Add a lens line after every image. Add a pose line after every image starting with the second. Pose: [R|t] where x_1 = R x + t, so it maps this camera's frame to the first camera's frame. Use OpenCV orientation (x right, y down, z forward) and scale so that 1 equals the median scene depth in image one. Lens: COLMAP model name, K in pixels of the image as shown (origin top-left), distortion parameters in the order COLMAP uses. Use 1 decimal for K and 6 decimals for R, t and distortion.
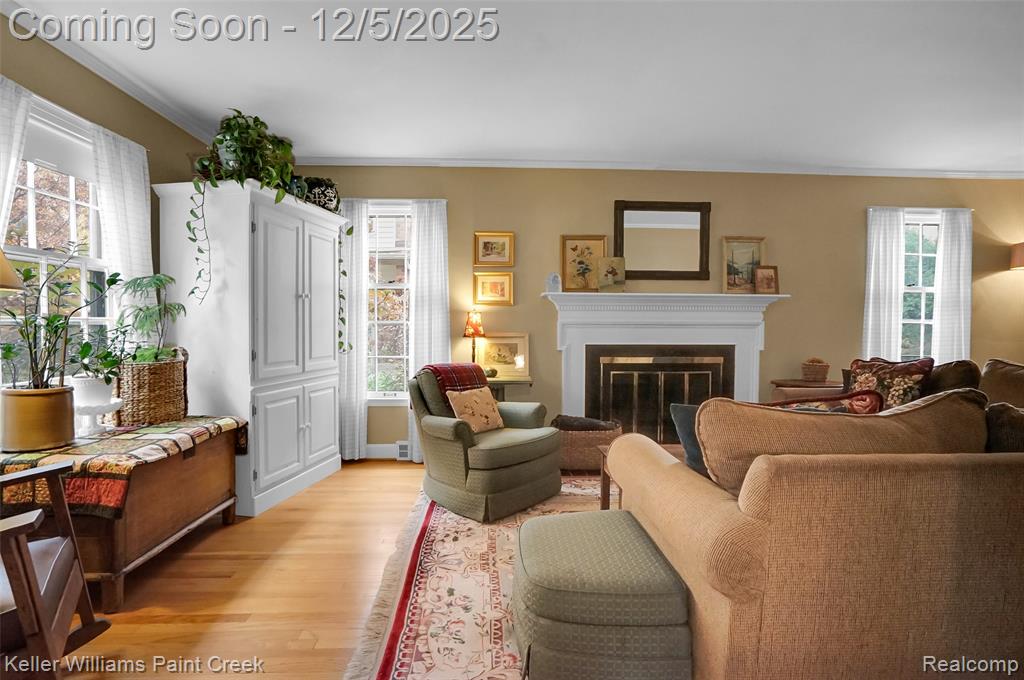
lens RADIAL K [[515.0, 0, 512.0], [0, 515.0, 340.0], [0, 0, 1]] dist [-0.022946, -0.000006]
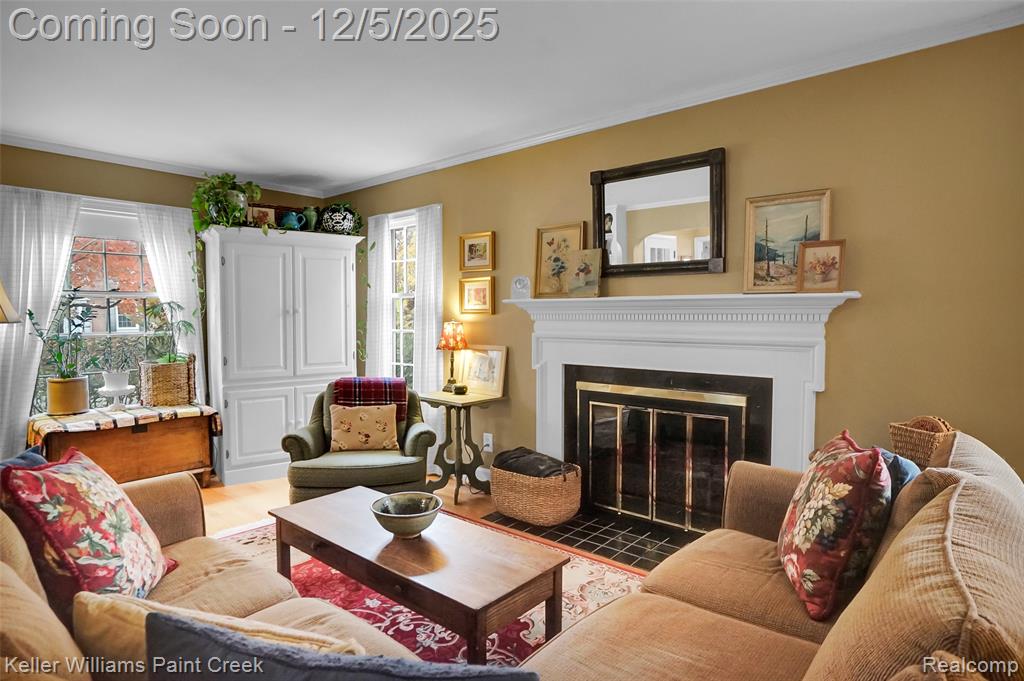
lens RADIAL K [[561.9, 0, 512.0], [0, 561.9, 340.5], [0, 0, 1]] dist [-0.001311, 0.000202]
pose [[0.729538, 0.028013, -0.683366, 0.682304], [-0.016164, 0.999588, 0.023719, -0.046342], [0.683749, -0.006258, 0.729690, 0.326392]]
